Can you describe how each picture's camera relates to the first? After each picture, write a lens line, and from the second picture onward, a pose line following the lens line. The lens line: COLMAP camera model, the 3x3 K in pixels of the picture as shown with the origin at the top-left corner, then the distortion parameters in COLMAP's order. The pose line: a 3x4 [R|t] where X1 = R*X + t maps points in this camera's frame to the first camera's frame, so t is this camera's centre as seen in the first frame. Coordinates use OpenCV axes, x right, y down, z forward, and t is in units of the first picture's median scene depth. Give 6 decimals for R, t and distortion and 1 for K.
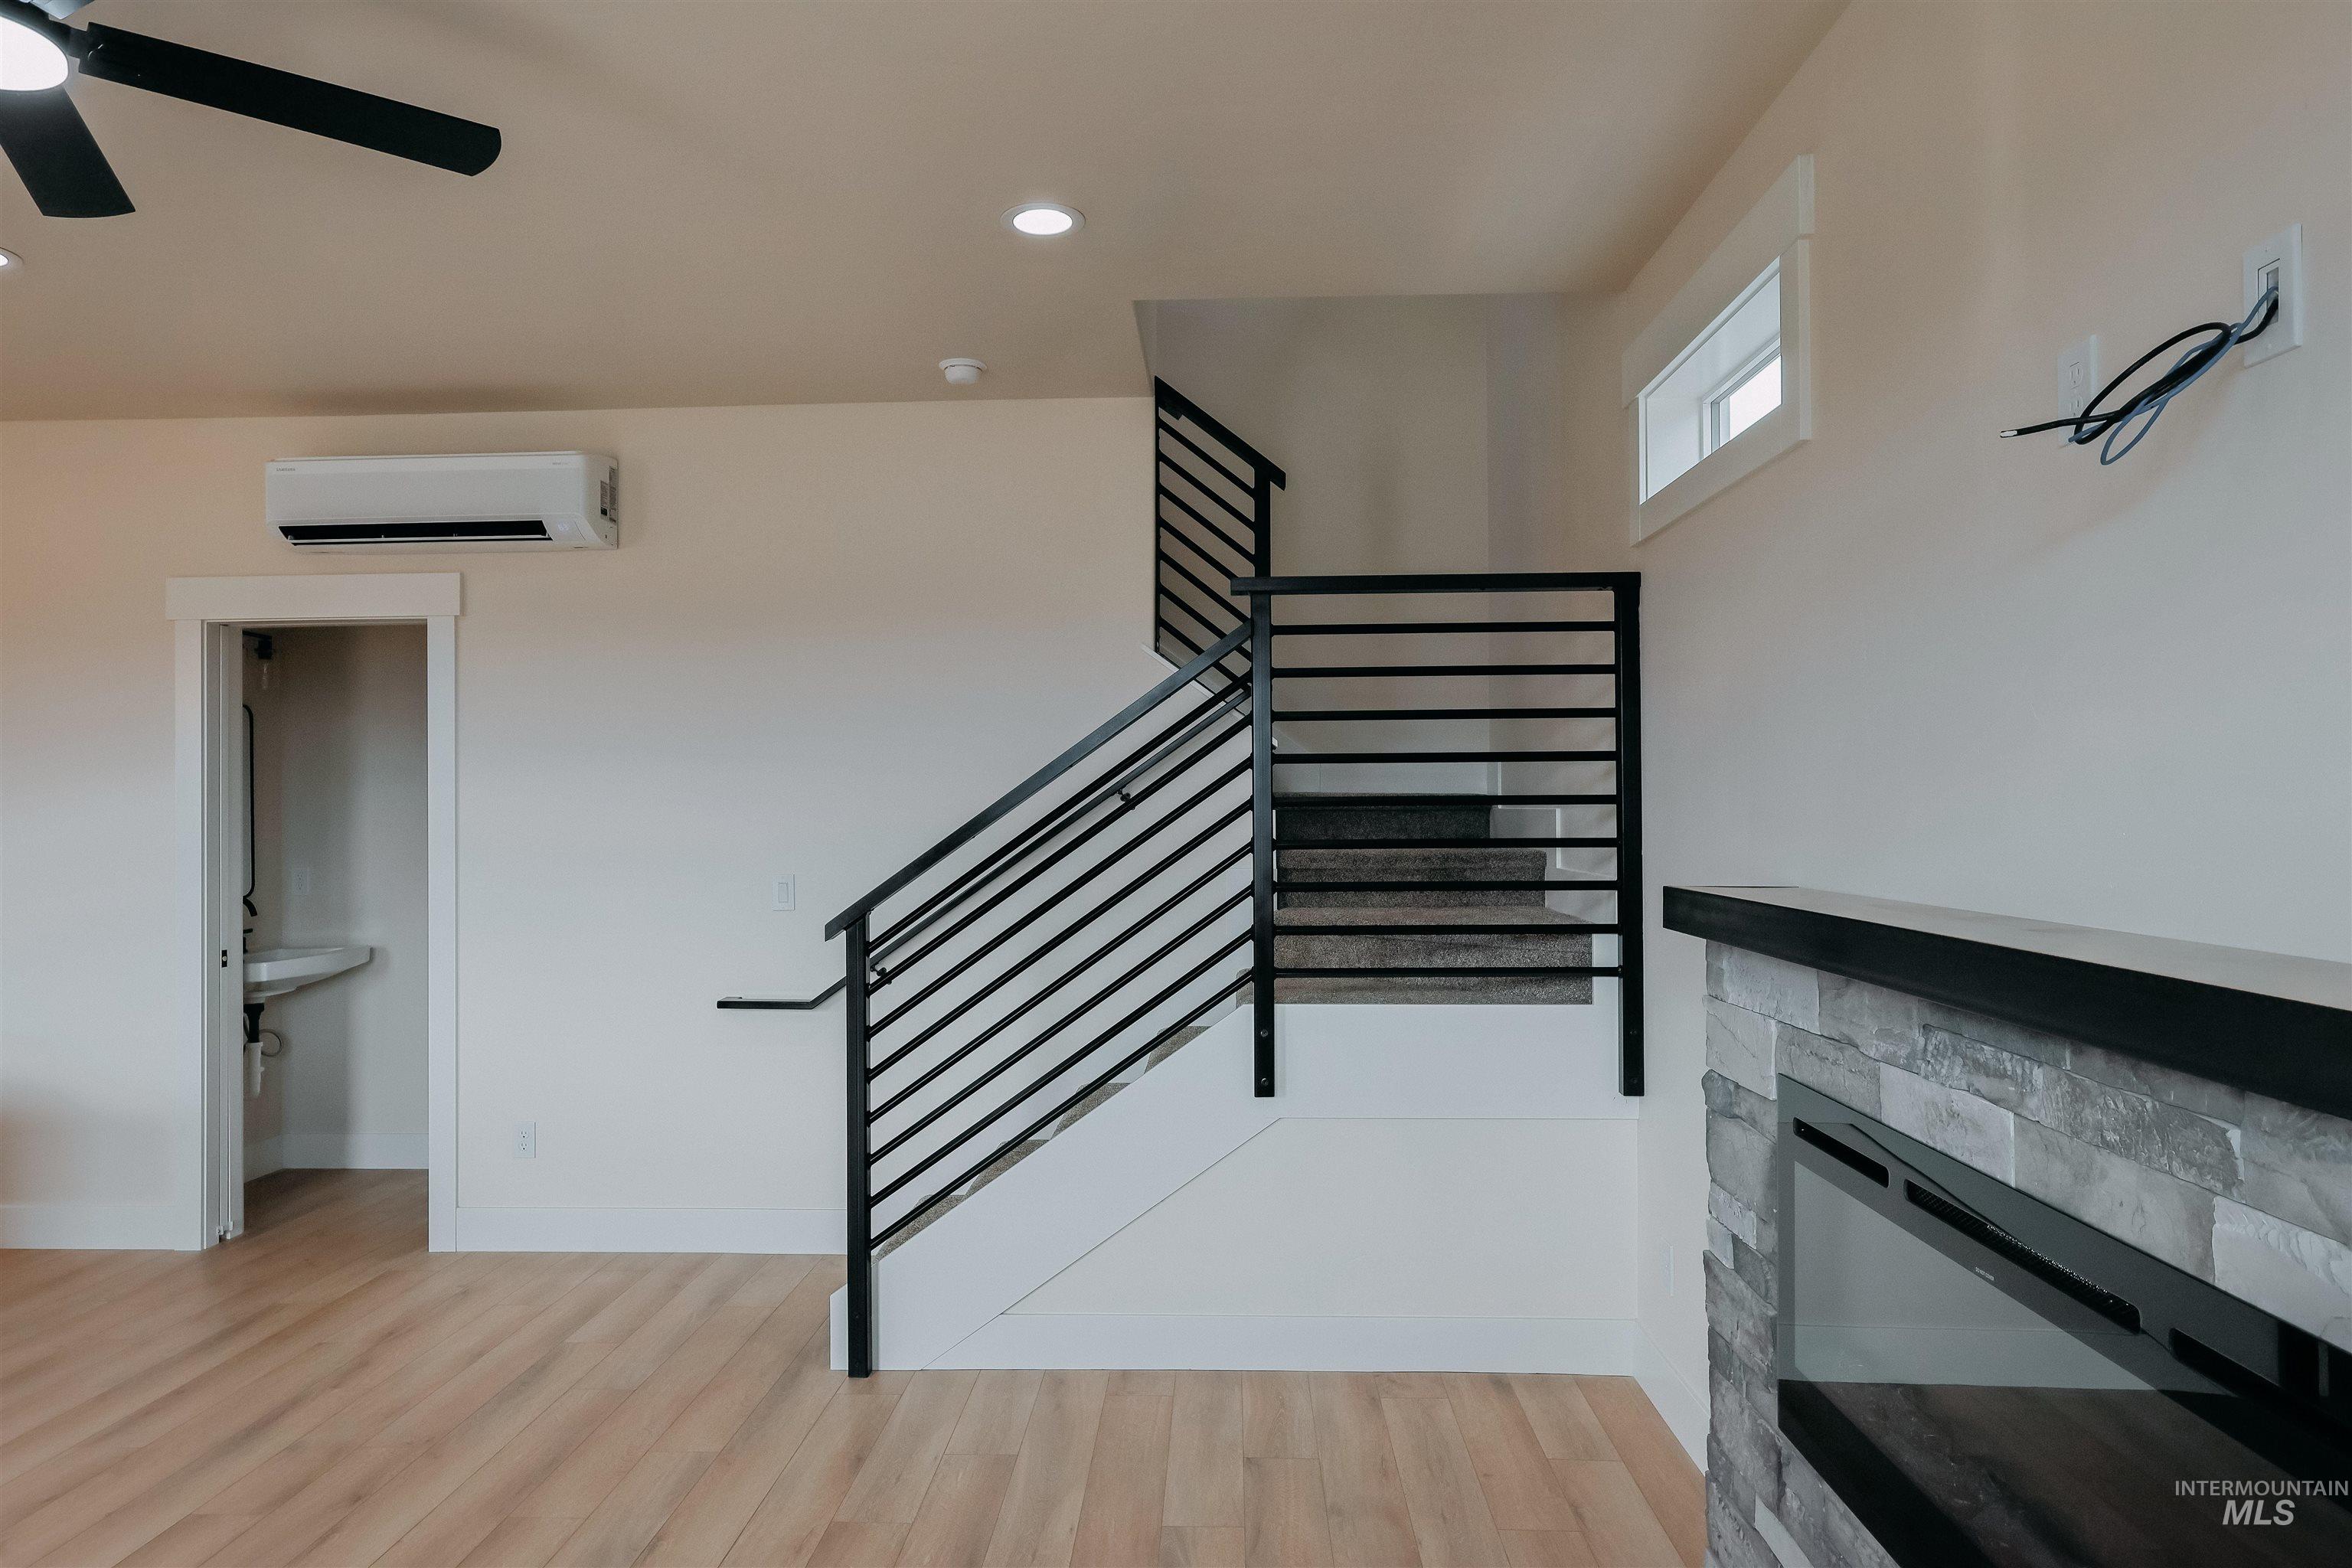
lens RADIAL K [[1421.0, 0, 1174.8], [0, 1421.0, 778.9], [0, 0, 1]] dist [-0.001370, 0.000216]
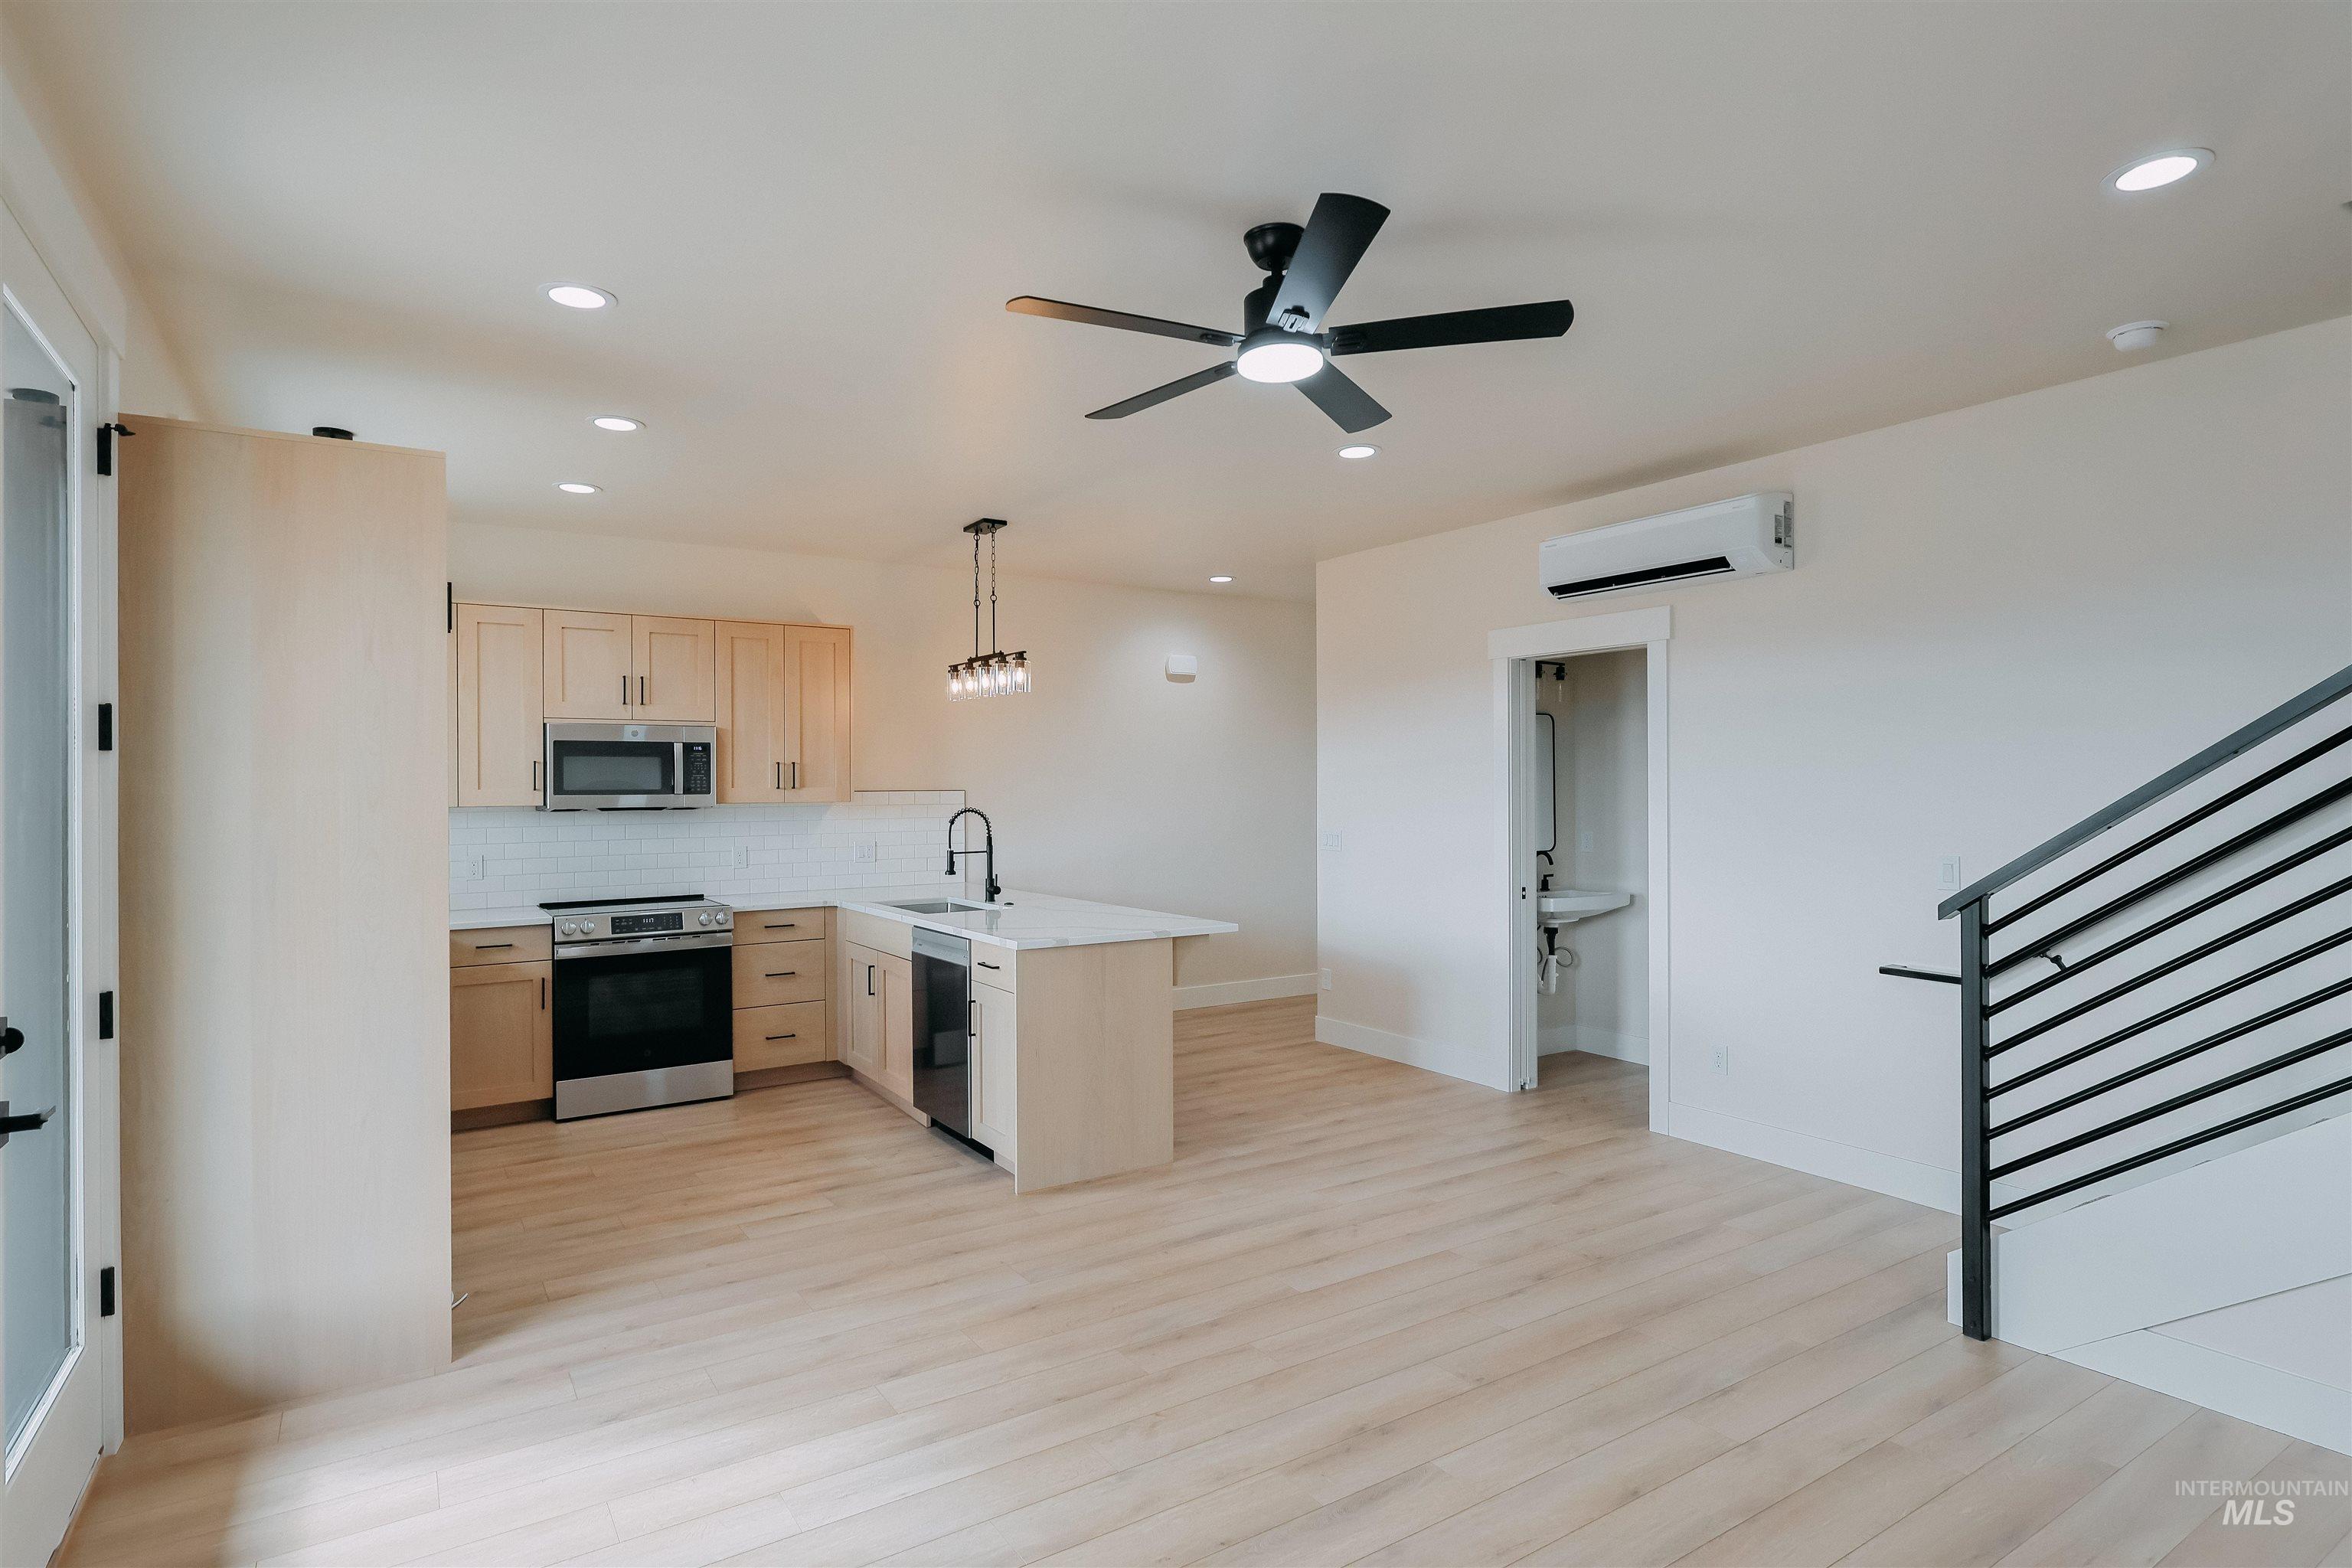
lens RADIAL K [[1215.3, 0, 1170.6], [0, 1215.3, 779.3], [0, 0, 1]] dist [0.000446, -0.000563]
pose [[0.580688, 0.004573, -0.814113, 0.139072], [0.008612, 0.999894, 0.011759, -0.006322], [0.814081, -0.013840, 0.580587, -0.000054]]
